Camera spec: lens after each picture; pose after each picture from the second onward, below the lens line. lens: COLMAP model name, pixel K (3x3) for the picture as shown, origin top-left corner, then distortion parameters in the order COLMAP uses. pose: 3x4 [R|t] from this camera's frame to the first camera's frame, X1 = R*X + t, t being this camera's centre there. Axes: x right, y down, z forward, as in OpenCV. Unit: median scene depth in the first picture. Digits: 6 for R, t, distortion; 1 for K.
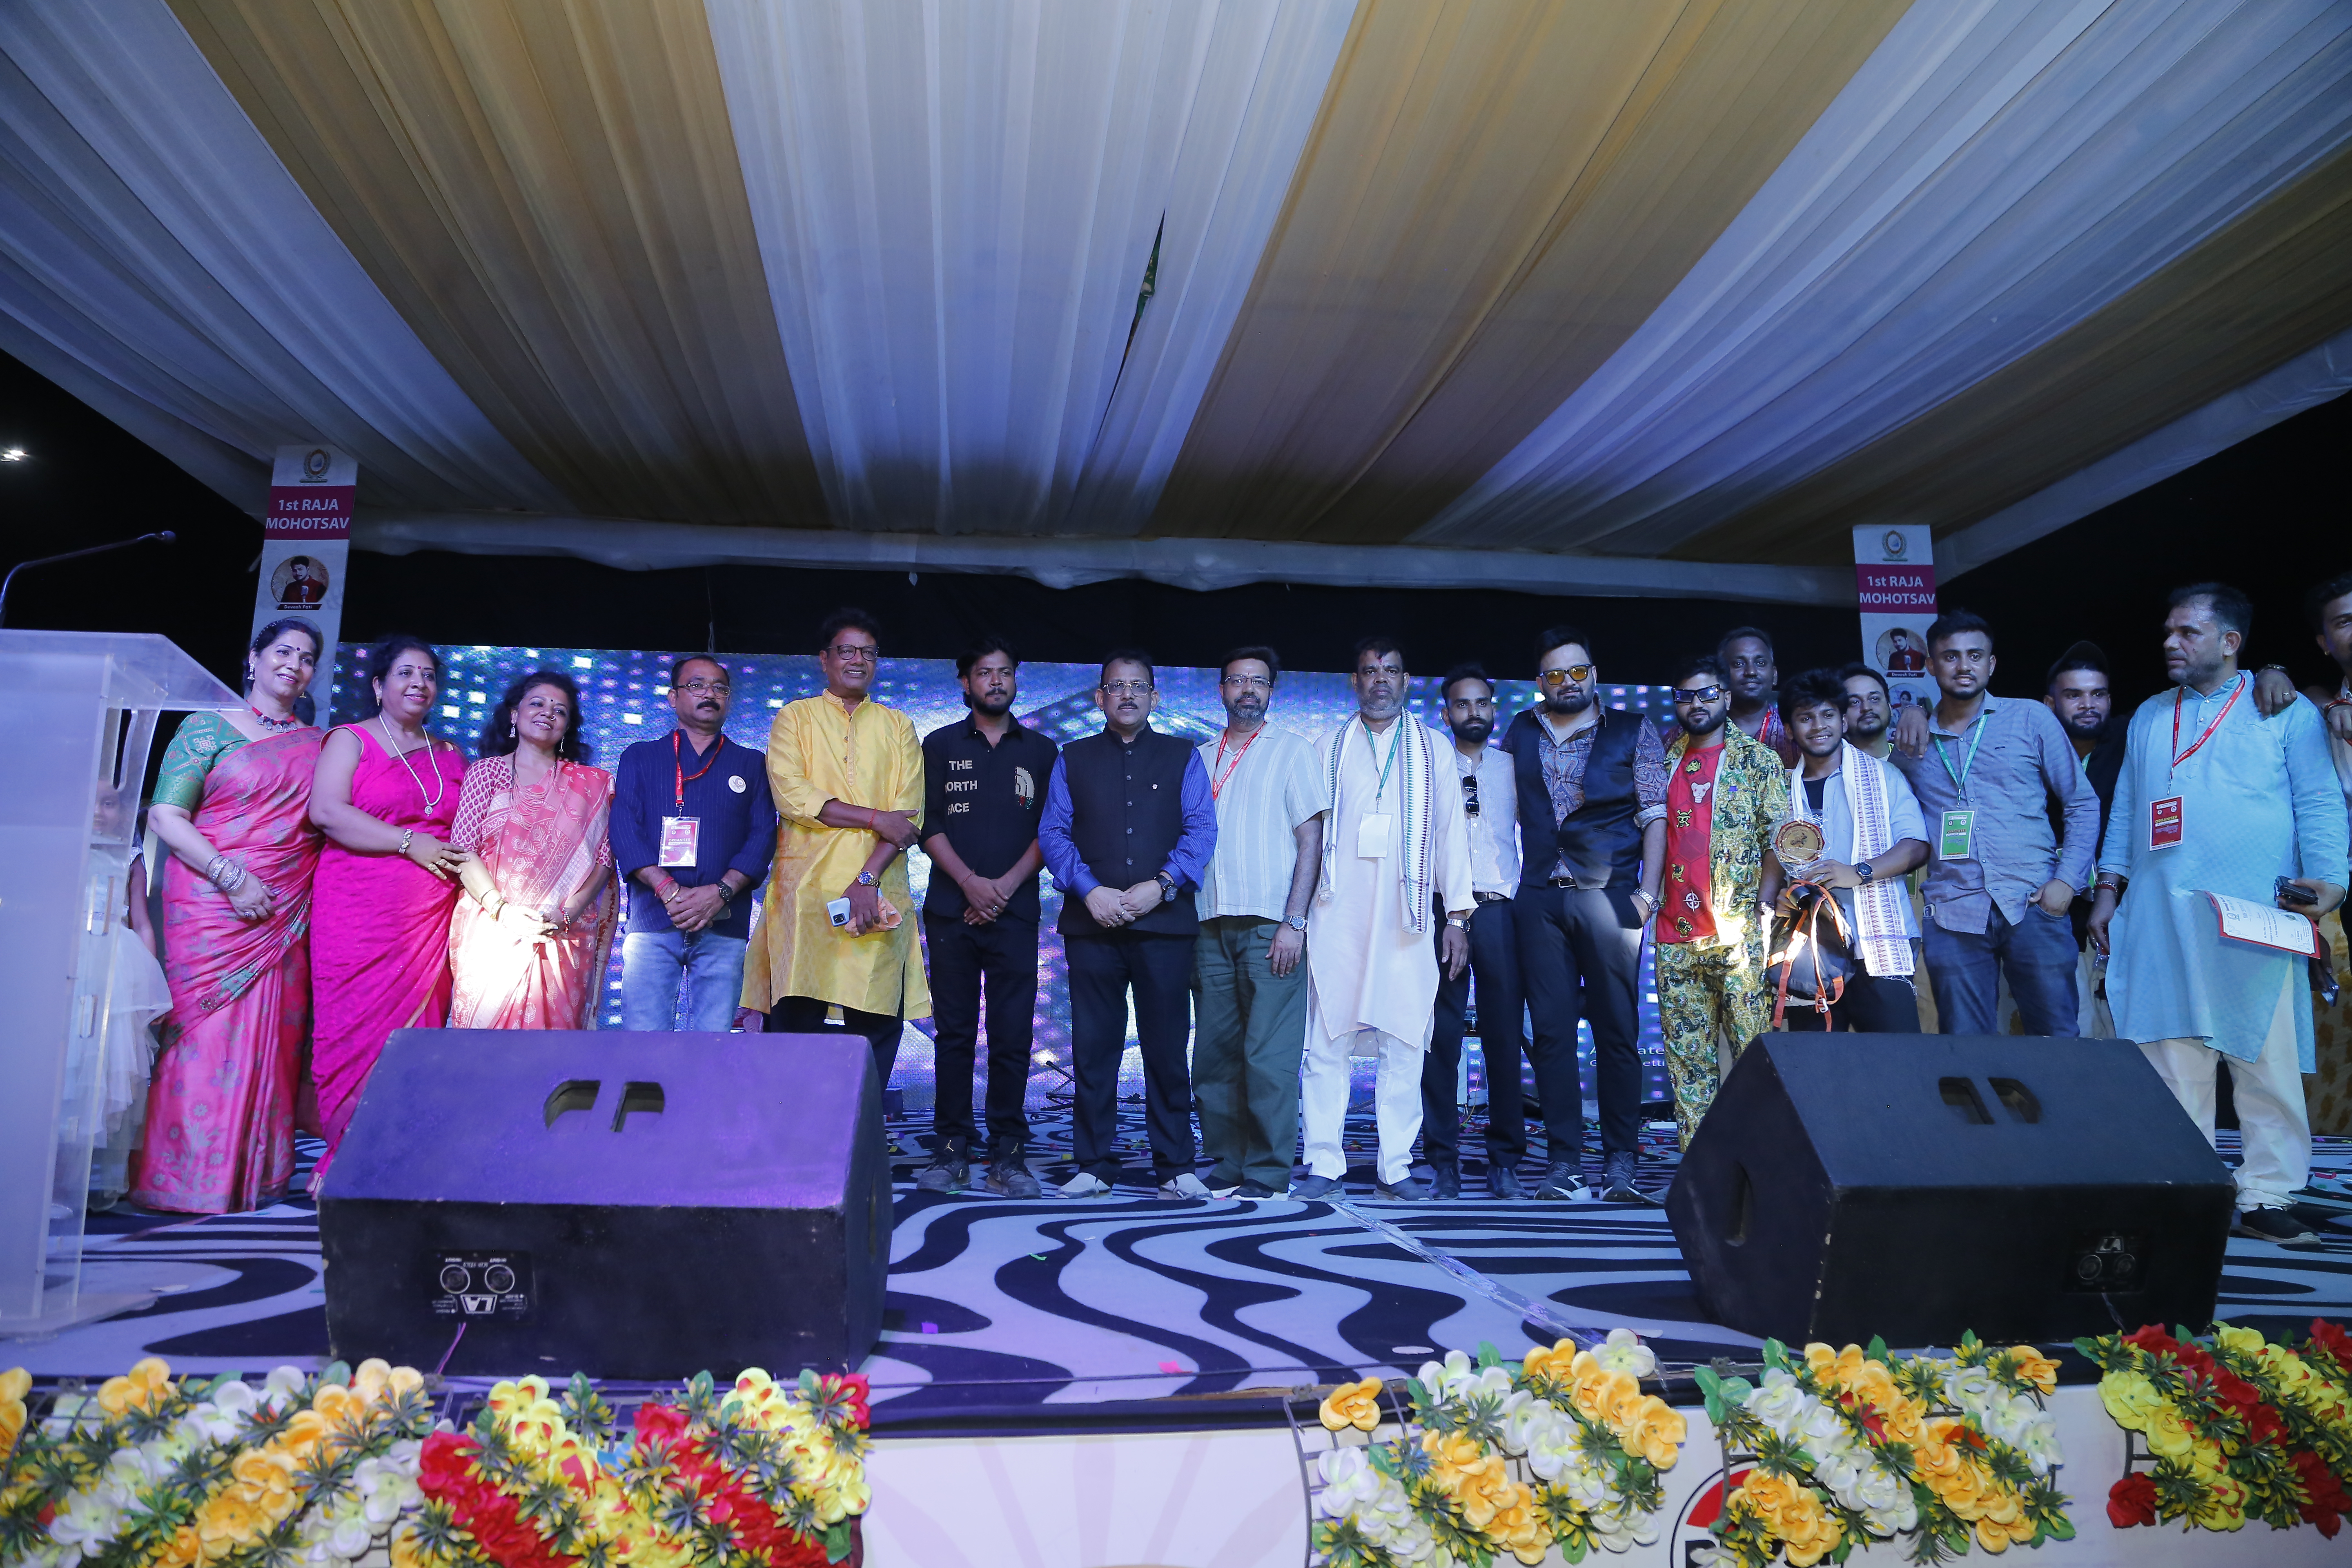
lens RADIAL K [[1480.9, 0, 1193.0], [0, 1480.9, 786.1], [0, 0, 1]] dist [-0.120349, 0.054262]
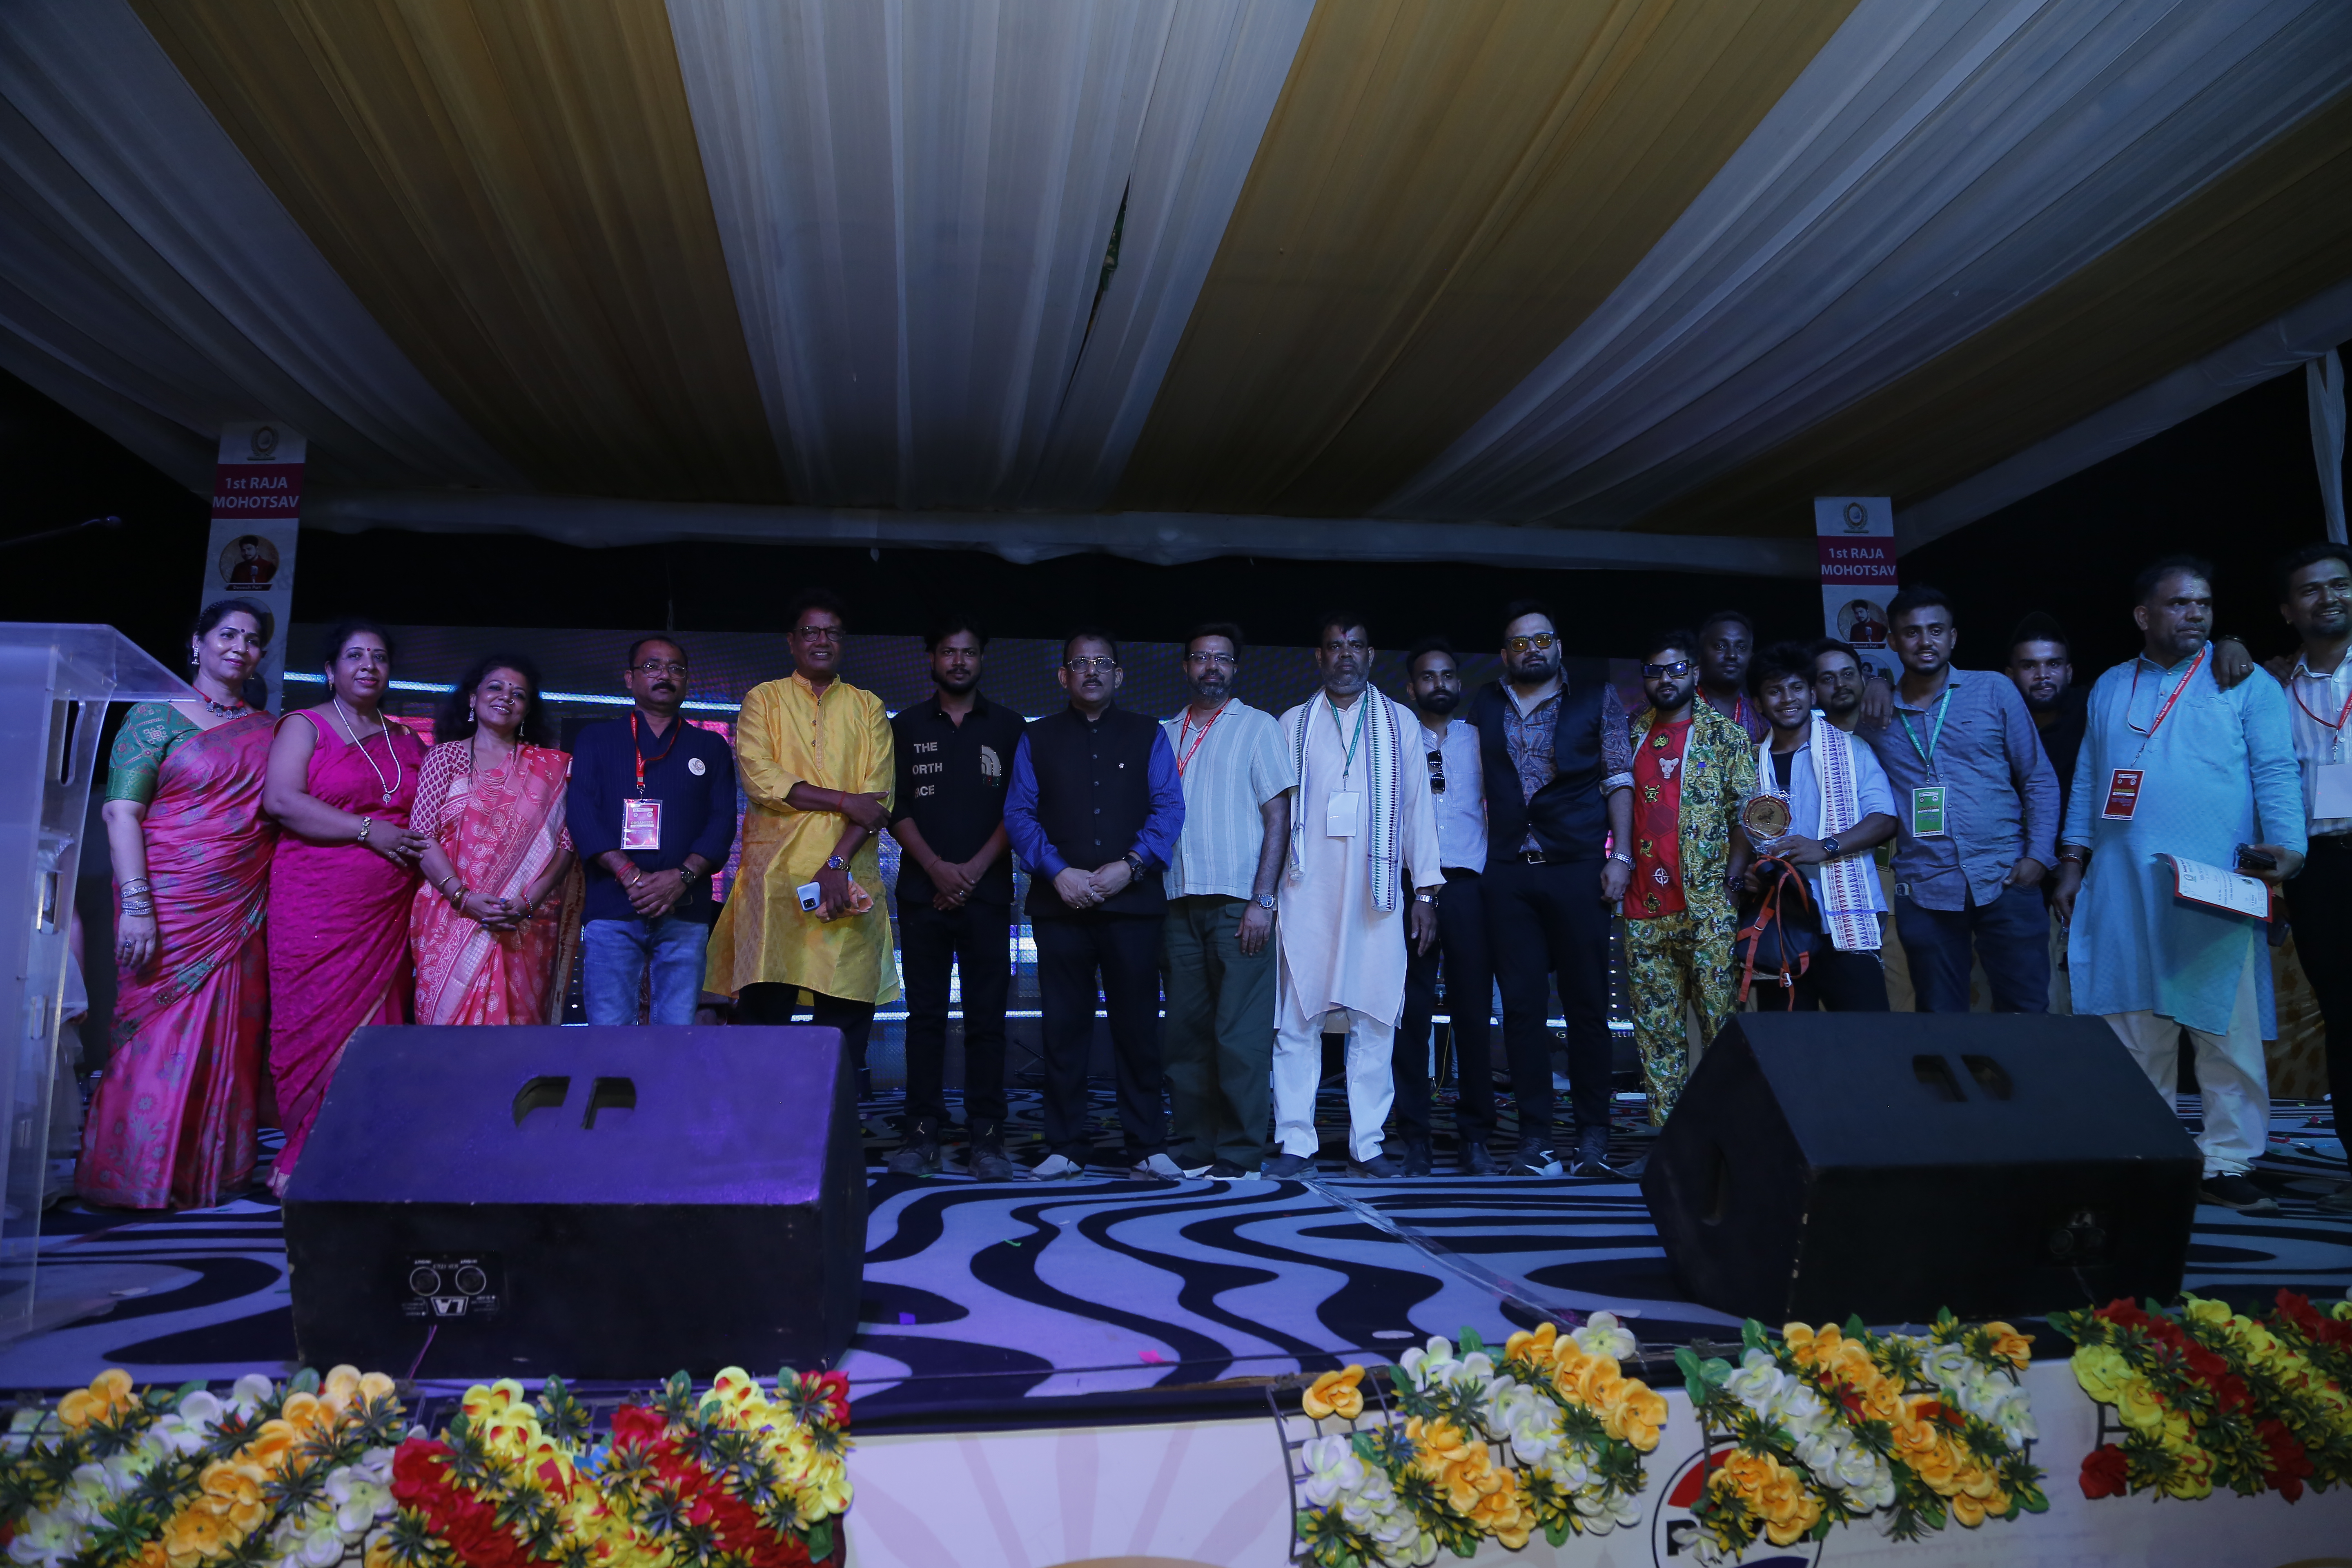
lens RADIAL K [[1480.9, 0, 1193.0], [0, 1480.9, 786.1], [0, 0, 1]] dist [-0.120349, 0.054262]
pose [[0.999644, -0.008140, 0.025401, -0.006808], [0.007666, 0.999796, 0.018703, -0.006964], [-0.025548, -0.018502, 0.999502, 0.007841]]
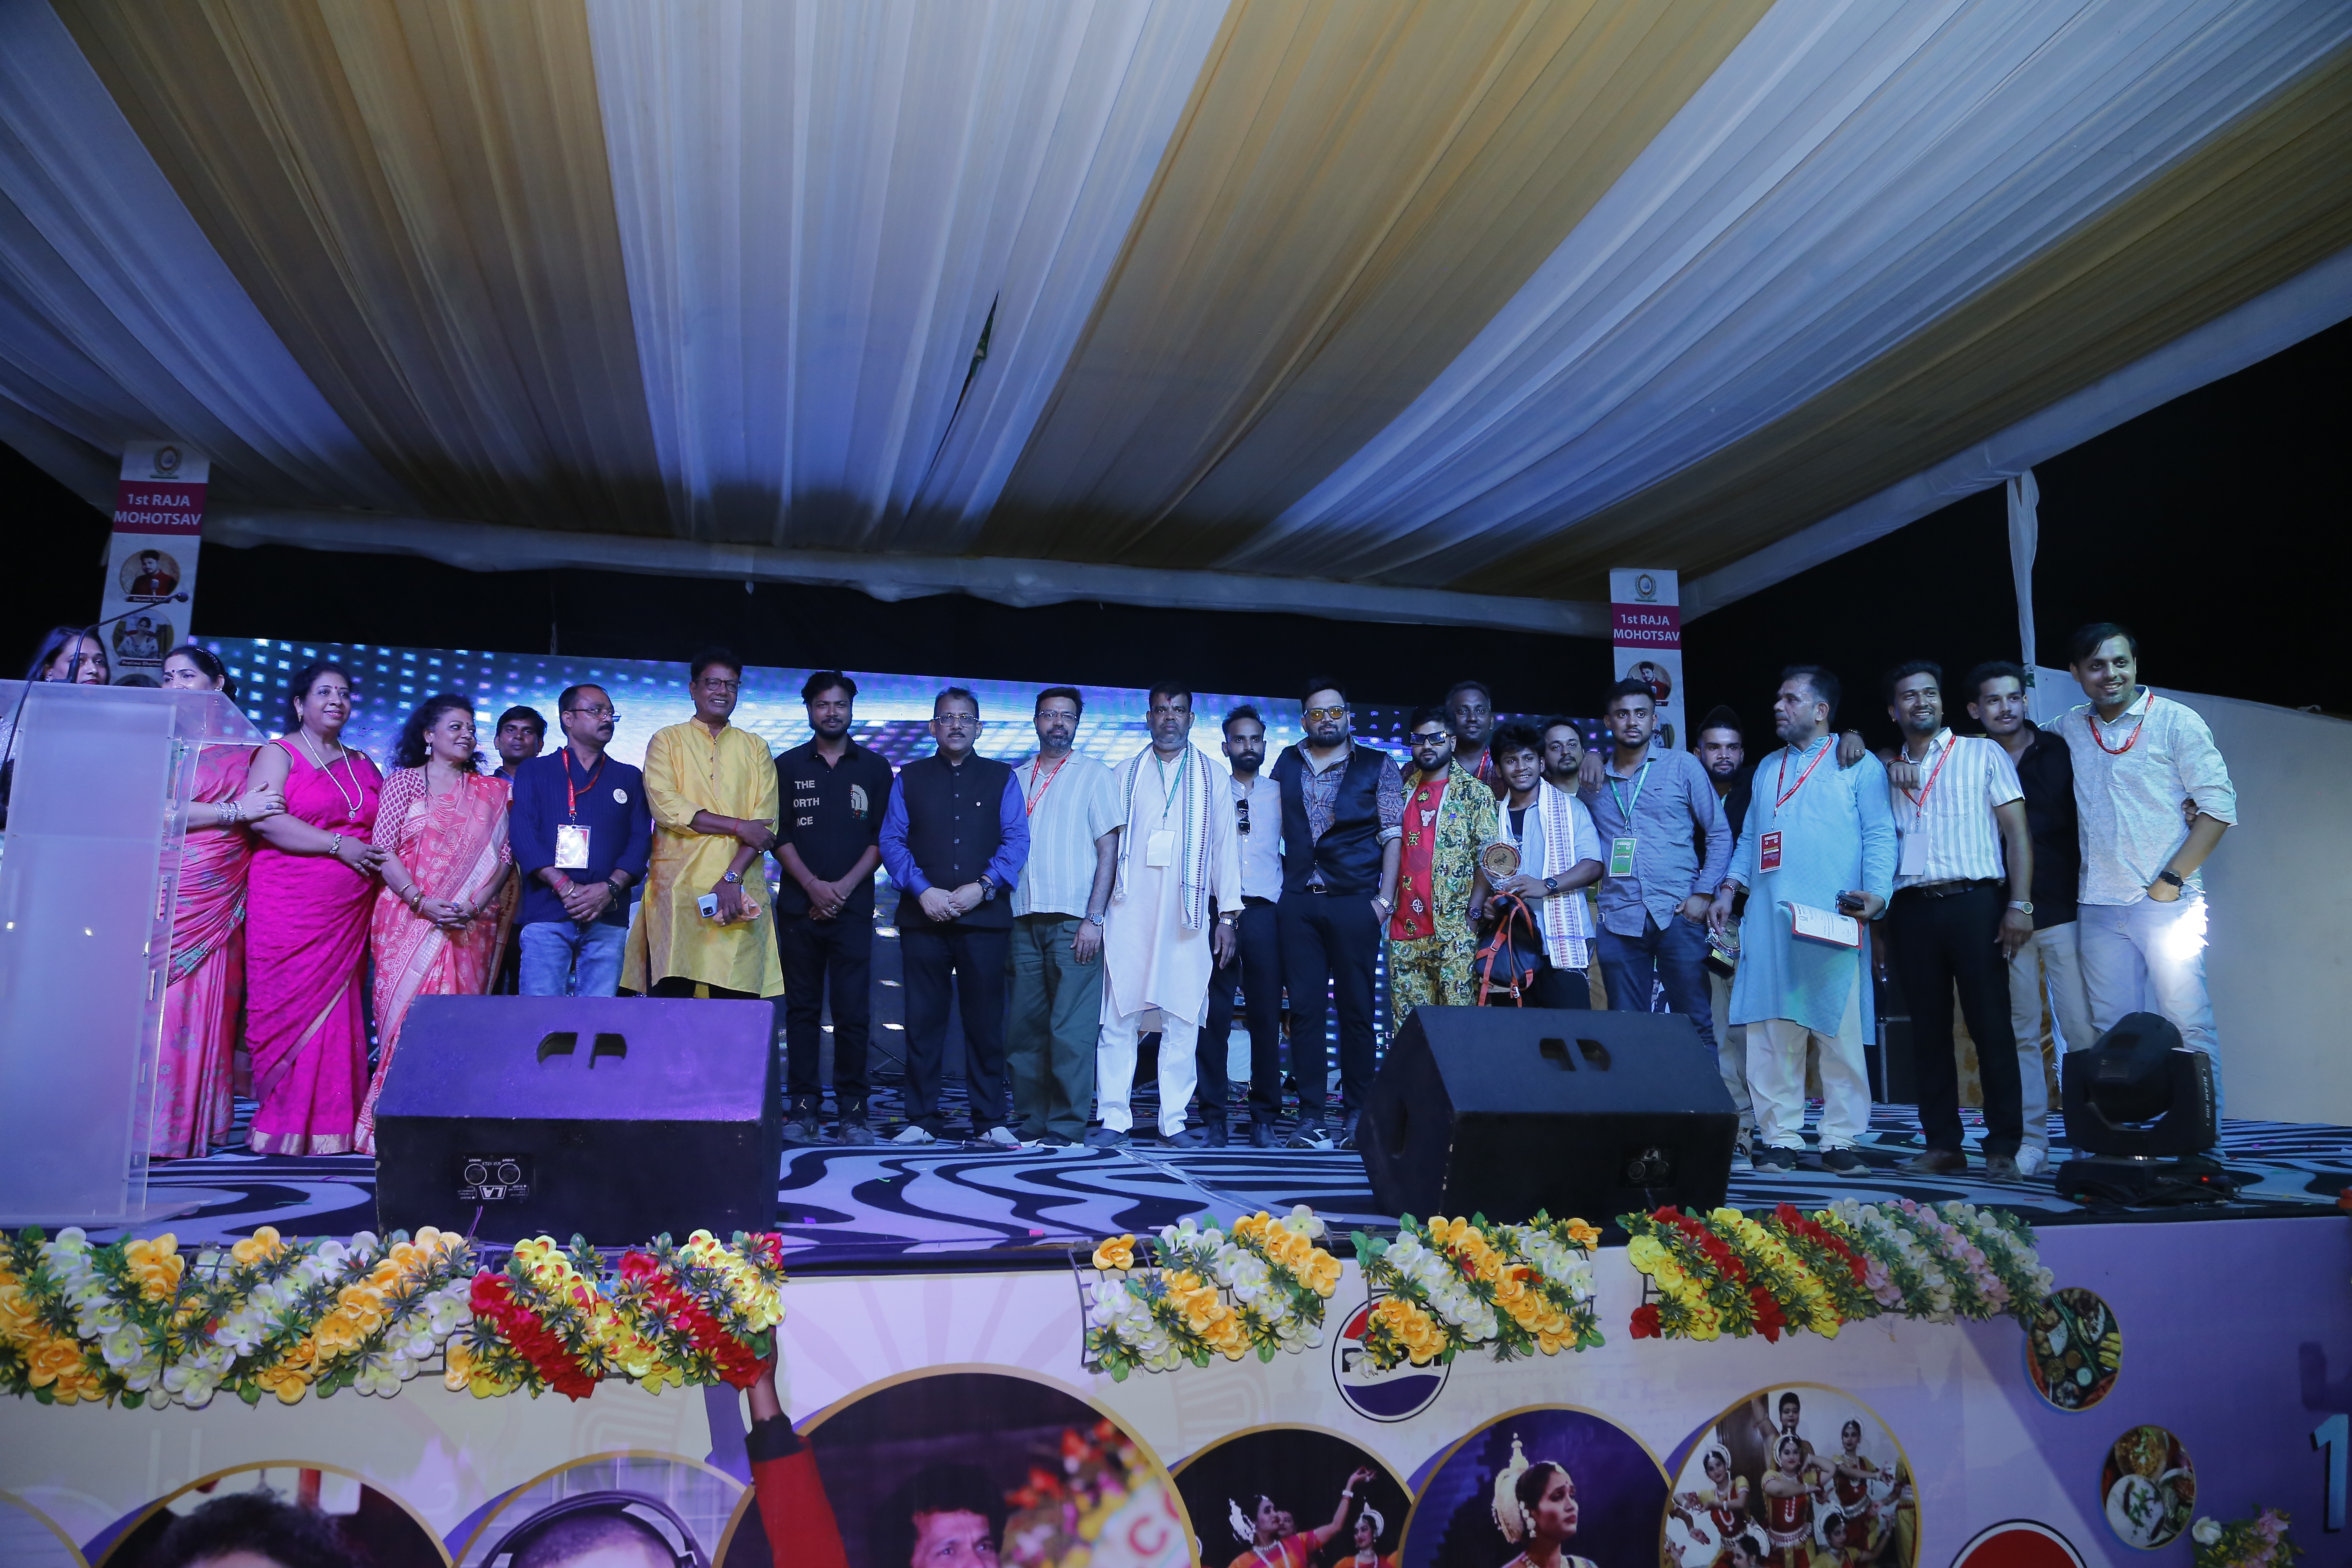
lens RADIAL K [[1480.9, 0, 1193.0], [0, 1480.9, 786.1], [0, 0, 1]] dist [-0.120349, 0.054262]
pose [[0.992021, 0.020949, 0.124319, -0.004058], [-0.021701, 0.999753, 0.004697, -0.037244], [-0.124190, -0.007358, 0.992231, -0.323021]]
